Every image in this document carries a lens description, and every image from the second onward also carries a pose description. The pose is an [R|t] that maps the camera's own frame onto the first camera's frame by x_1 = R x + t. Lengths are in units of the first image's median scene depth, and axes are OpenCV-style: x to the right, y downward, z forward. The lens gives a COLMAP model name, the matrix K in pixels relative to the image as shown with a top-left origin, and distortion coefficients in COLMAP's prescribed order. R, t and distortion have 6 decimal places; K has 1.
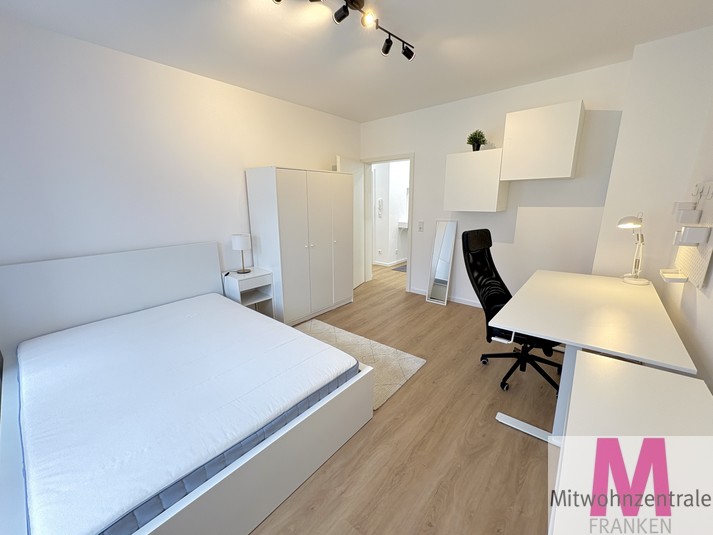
lens RADIAL K [[283.5, 0, 358.1], [0, 283.5, 269.0], [0, 0, 1]] dist [0.000773, 0.000110]
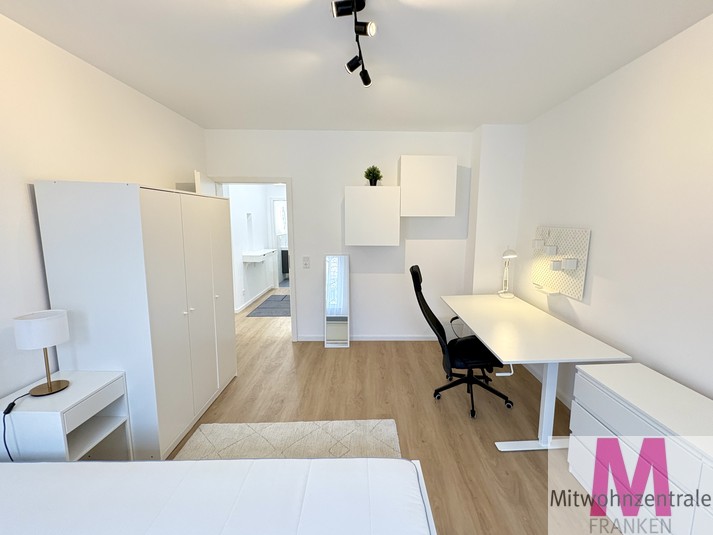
lens RADIAL K [[313.1, 0, 340.0], [0, 313.1, 266.7], [0, 0, 1]] dist [0.001840, 0.000217]
pose [[0.744296, -0.093107, 0.661328, -0.415665], [0.146038, 0.988960, -0.025125, -0.124880], [-0.651687, 0.115279, 0.749676, 0.285381]]
